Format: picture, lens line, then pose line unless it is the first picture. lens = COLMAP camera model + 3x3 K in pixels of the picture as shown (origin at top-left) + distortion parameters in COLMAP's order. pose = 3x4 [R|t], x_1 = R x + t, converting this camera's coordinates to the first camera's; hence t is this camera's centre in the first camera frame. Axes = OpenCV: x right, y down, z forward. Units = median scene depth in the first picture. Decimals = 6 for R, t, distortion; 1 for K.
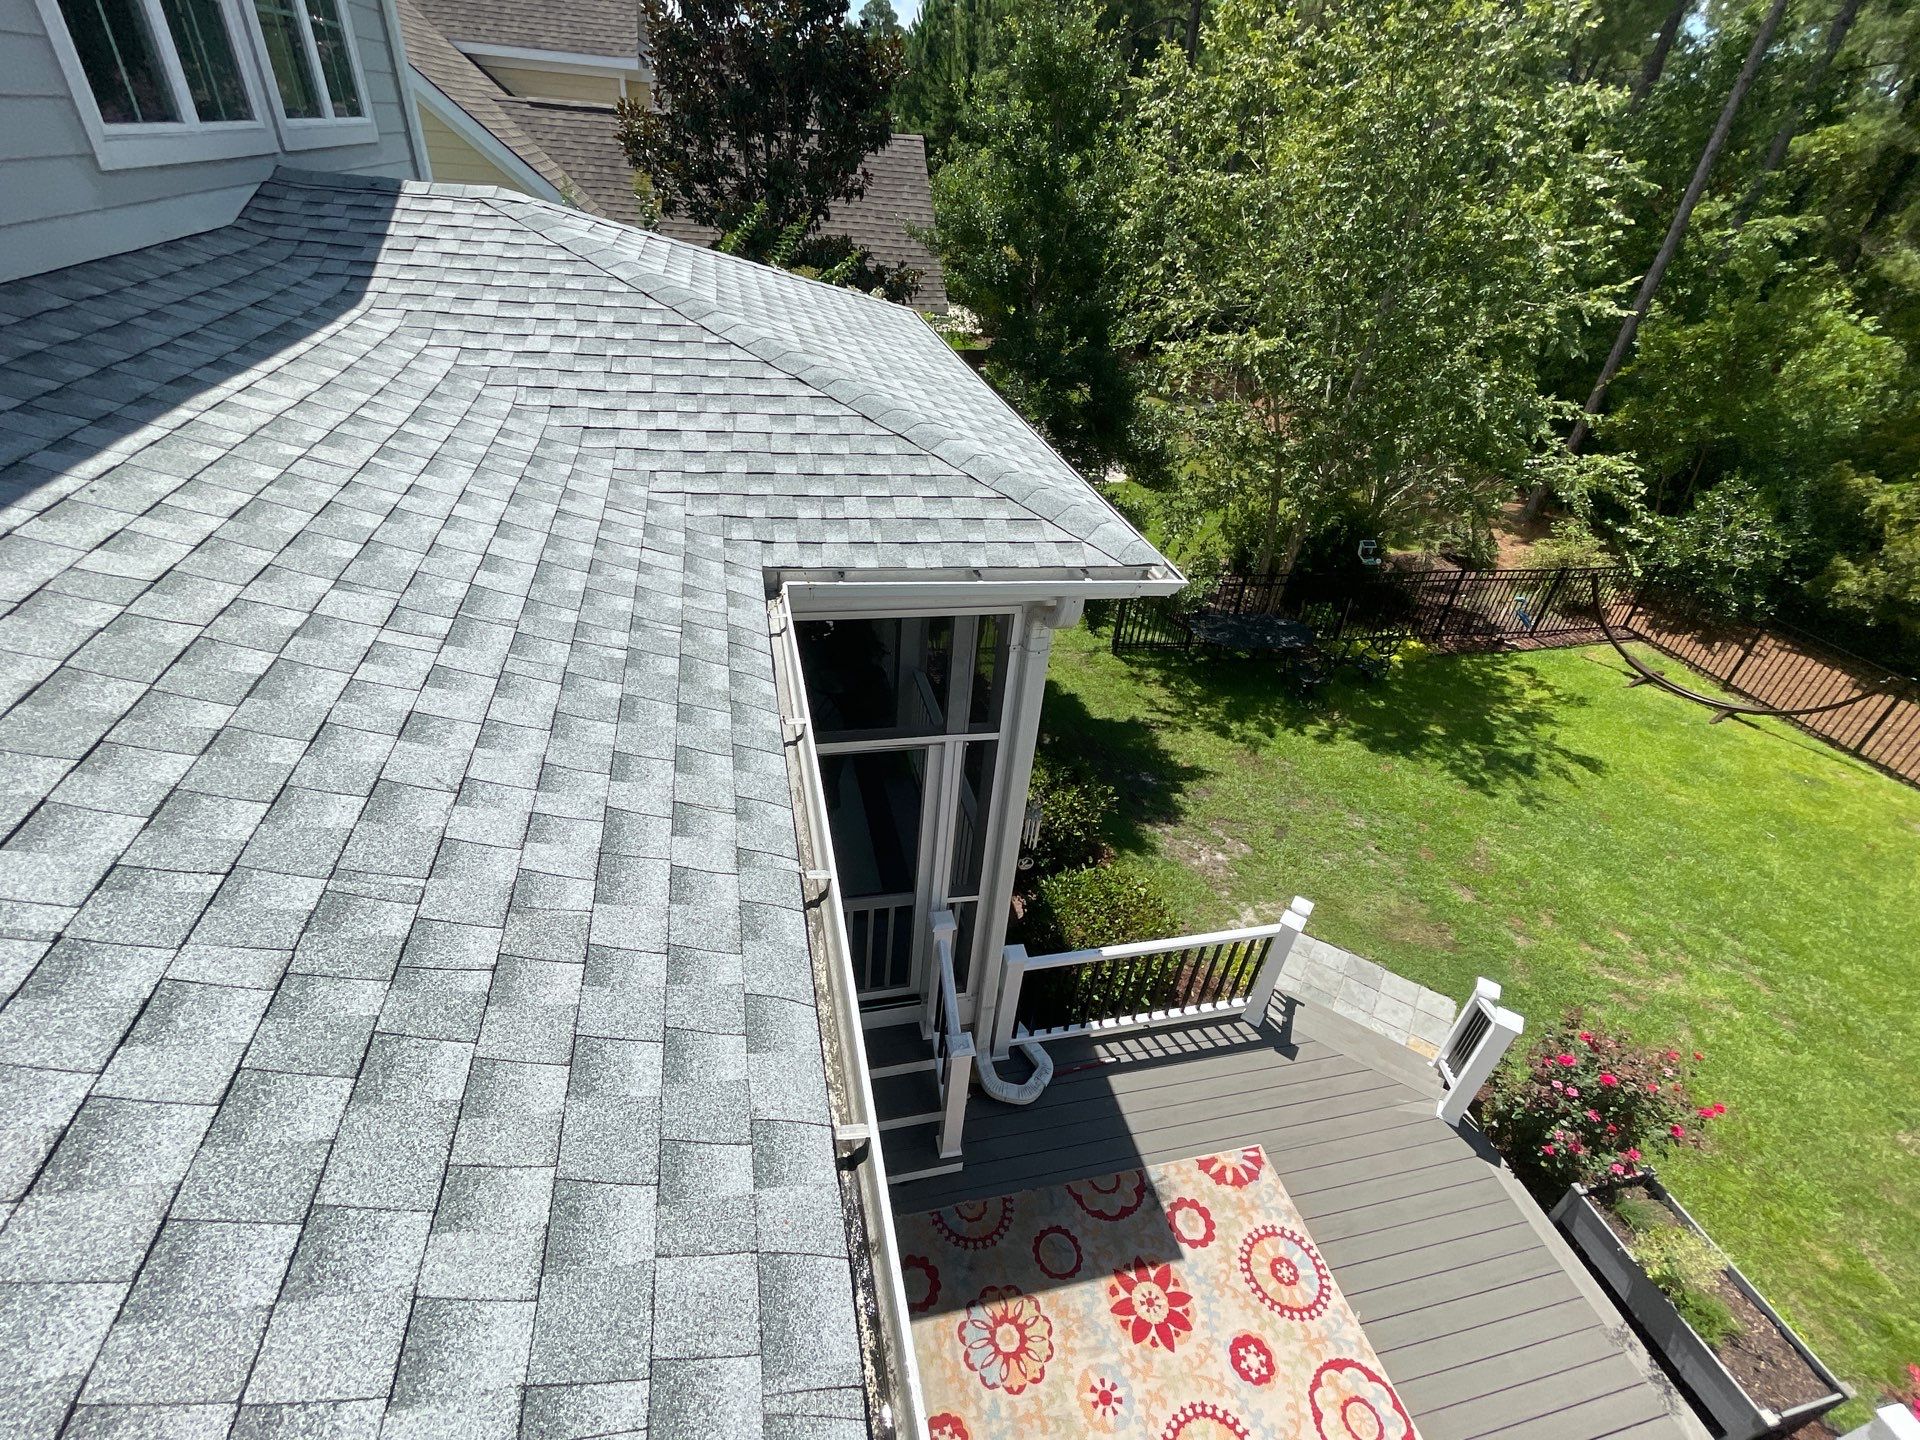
lens RADIAL K [[863.2, 0, 958.0], [0, 863.2, 707.9], [0, 0, 1]] dist [-0.005882, 0.000281]
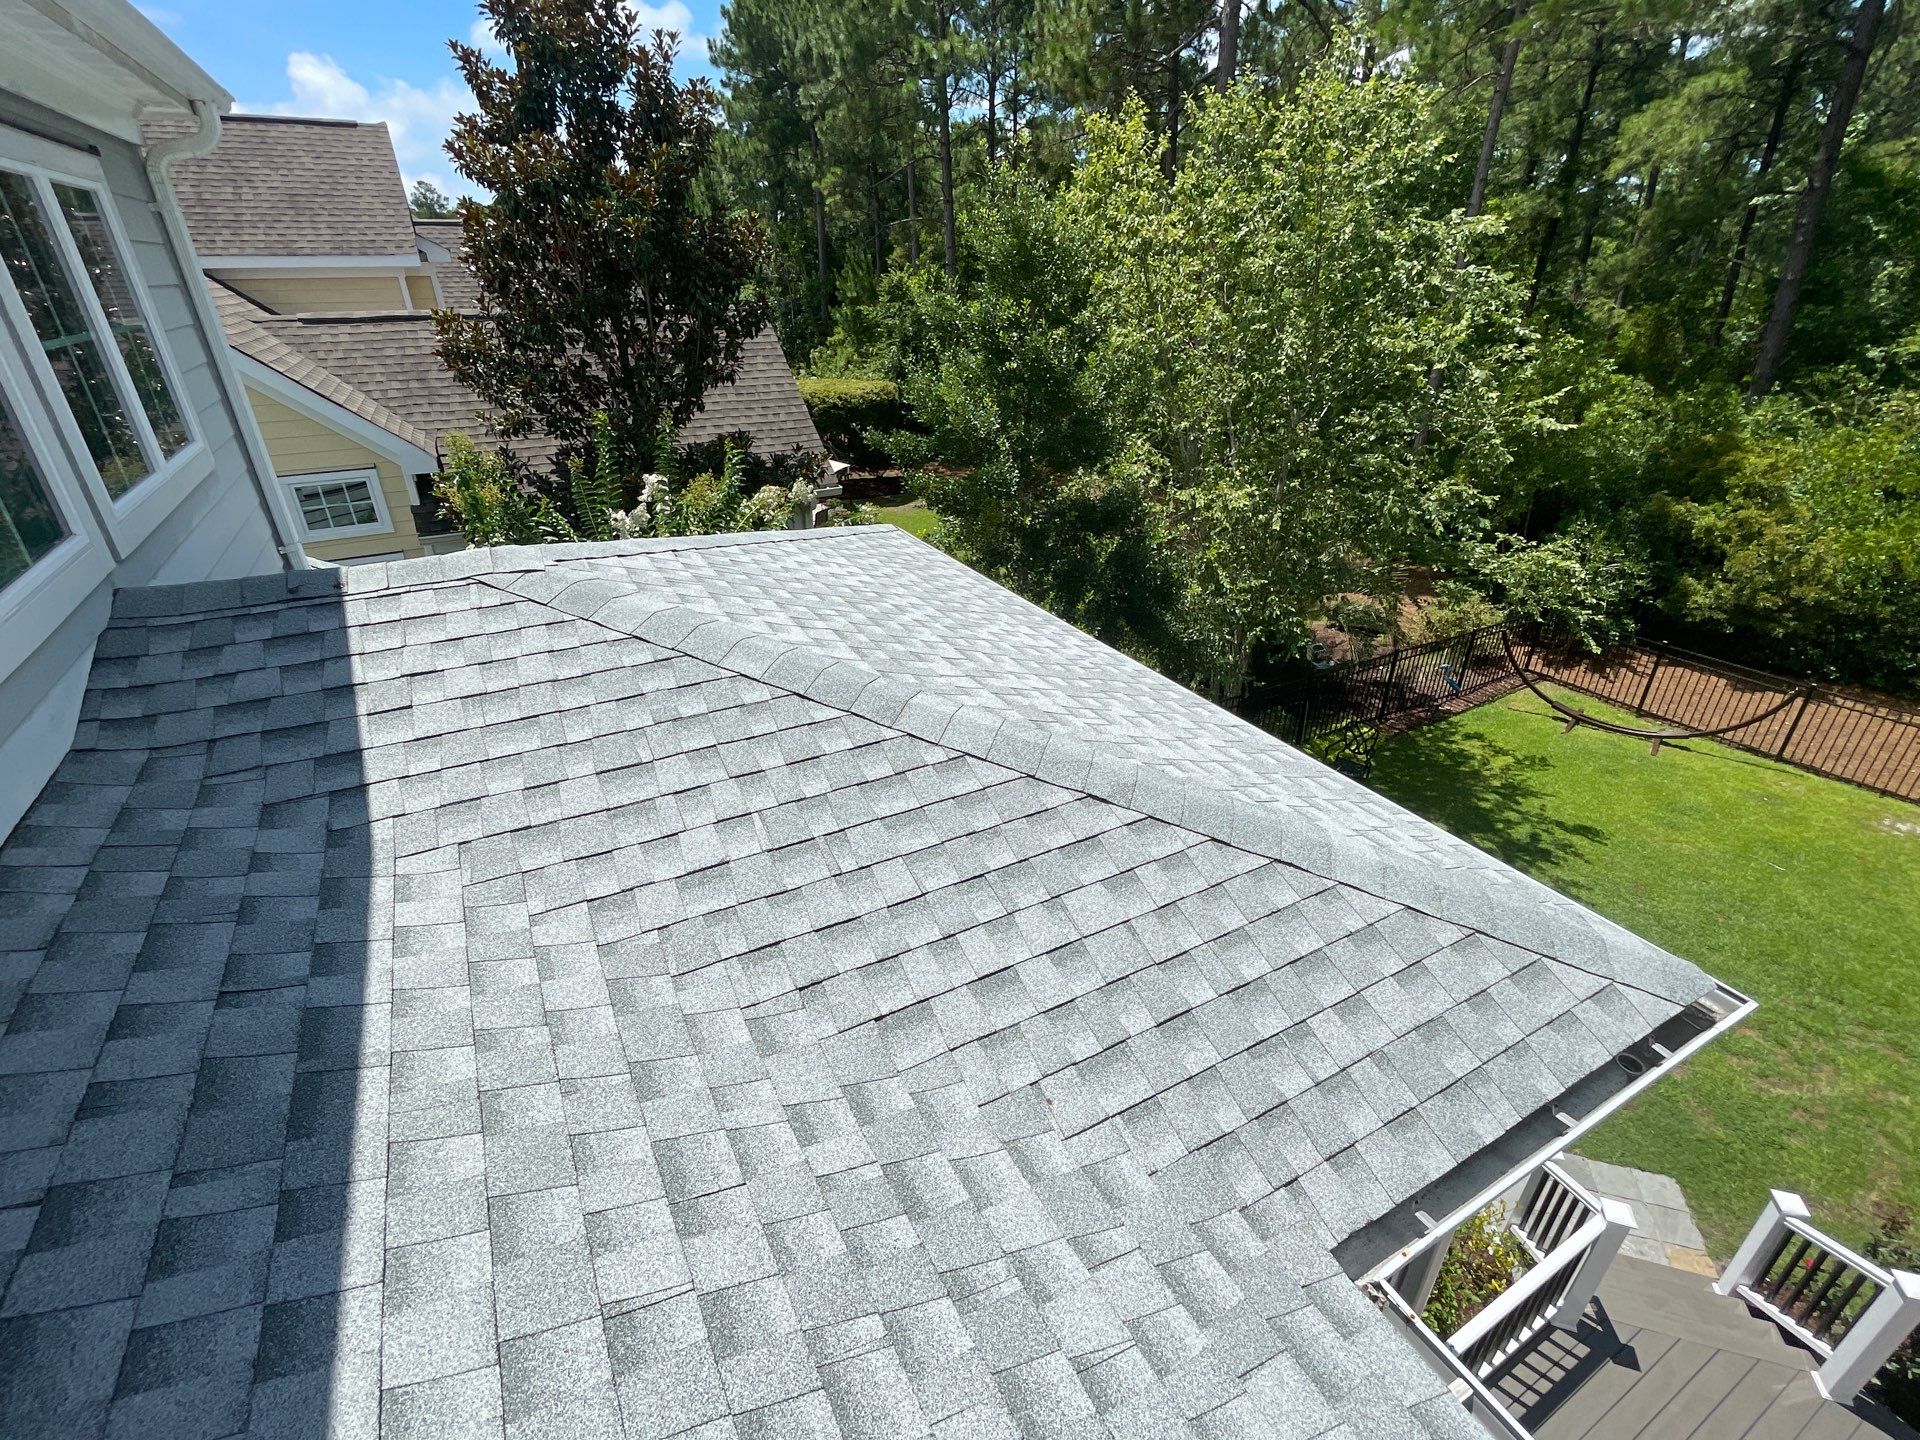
lens RADIAL K [[863.2, 0, 955.8], [0, 863.2, 703.4], [0, 0, 1]] dist [-0.005882, 0.000281]
pose [[0.960146, -0.196709, 0.198557, -0.192721], [0.216676, 0.972605, -0.084210, -0.199362], [-0.176553, 0.123876, 0.976465, 0.170698]]
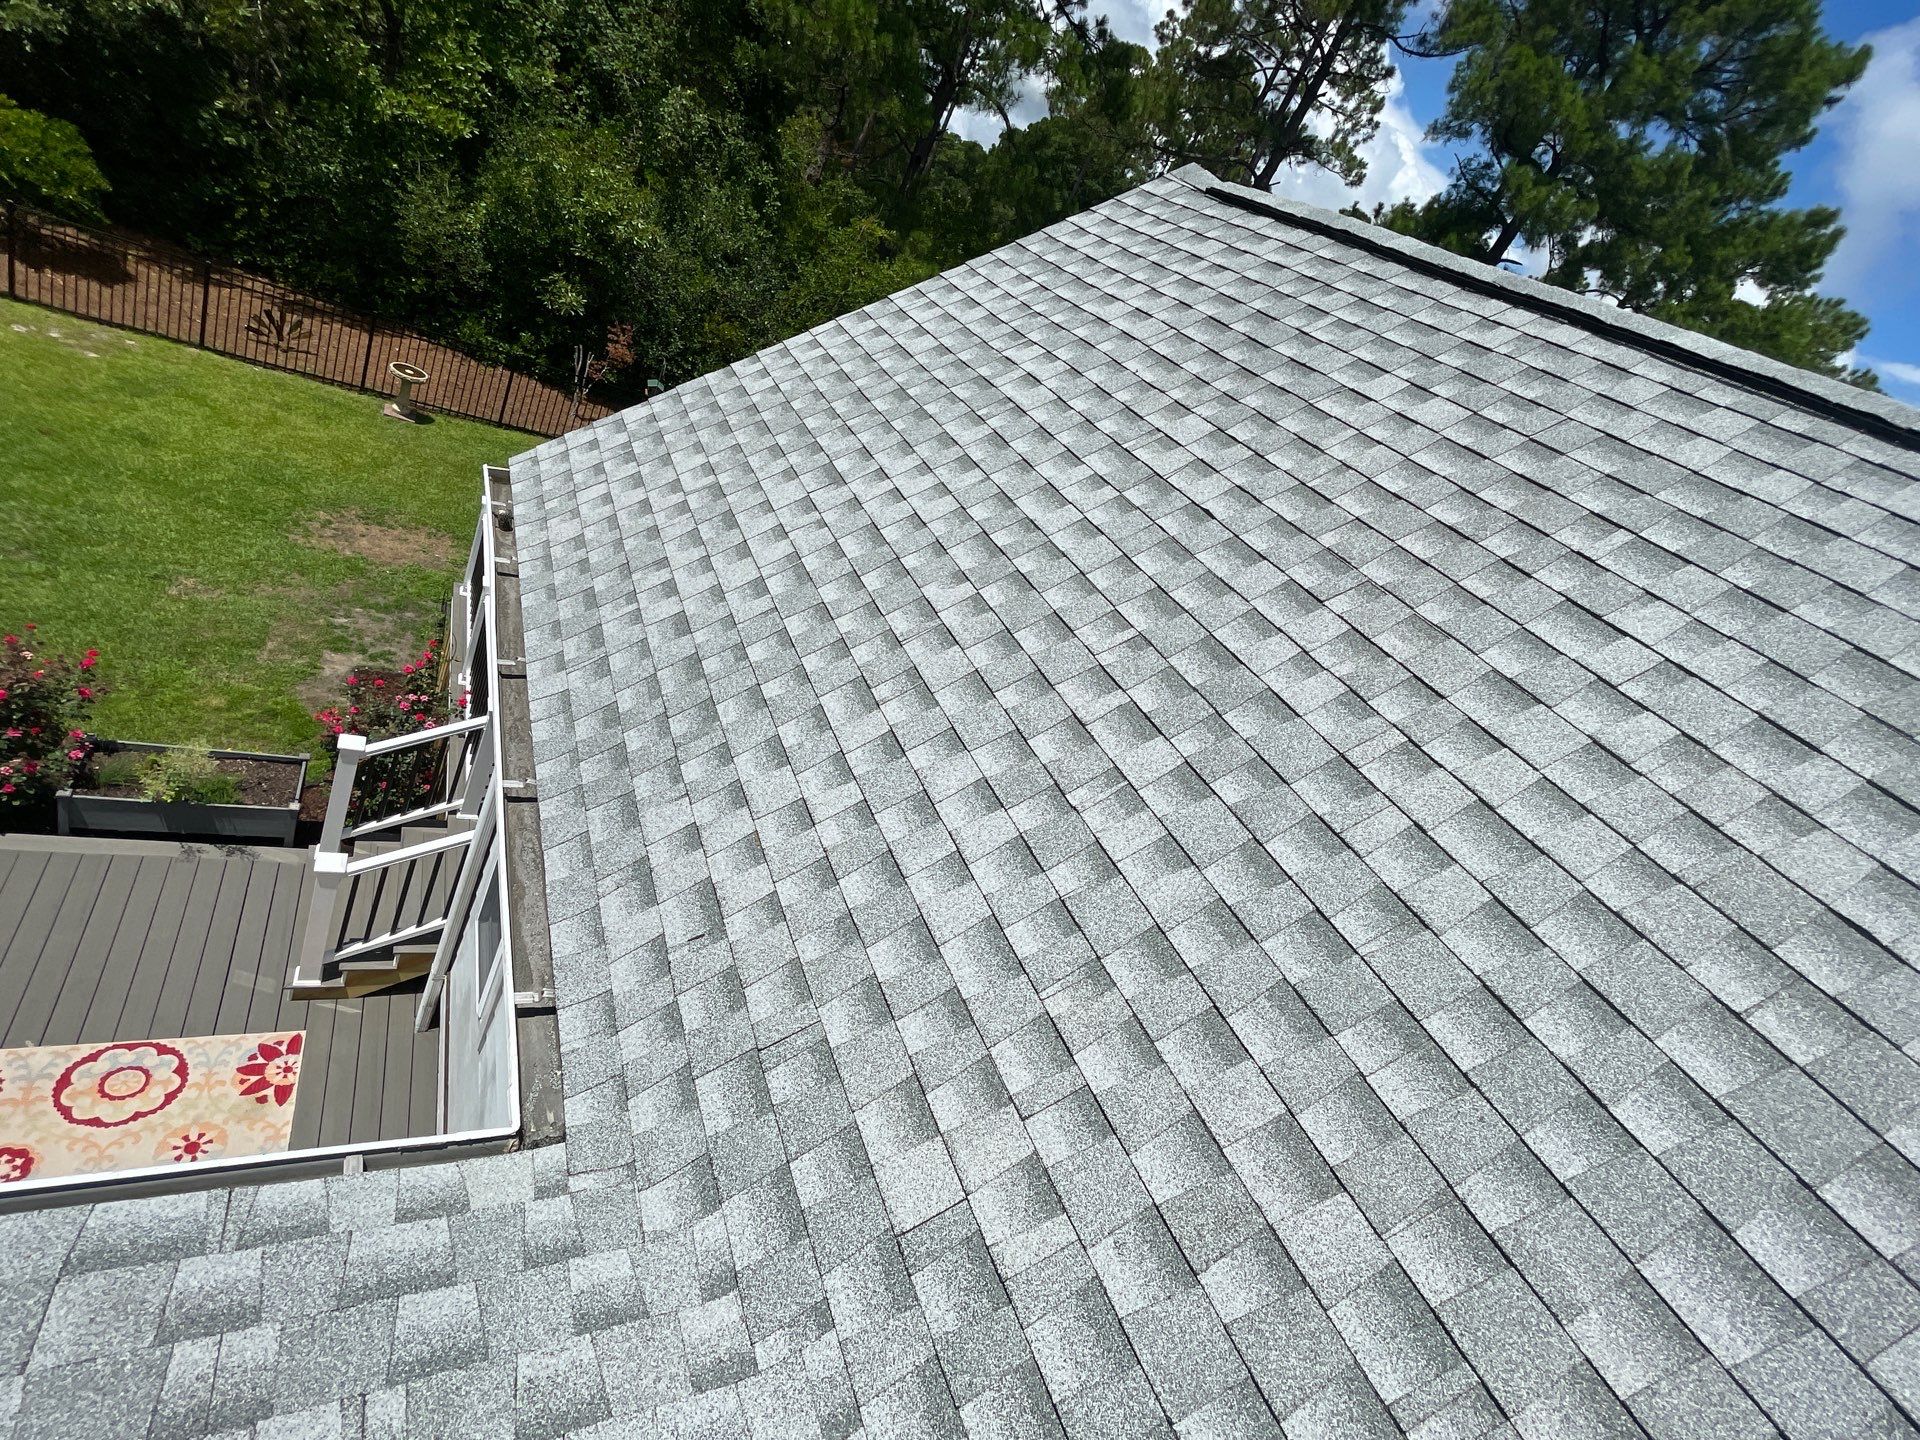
lens RADIAL K [[860.7, 0, 947.6], [0, 860.7, 724.7], [0, 0, 1]] dist [-0.014678, 0.000562]
pose [[-0.153679, -0.628617, 0.762380, -0.099742], [0.064084, 0.763580, 0.642525, -0.053991], [-0.986041, 0.147599, -0.077063, 0.009588]]
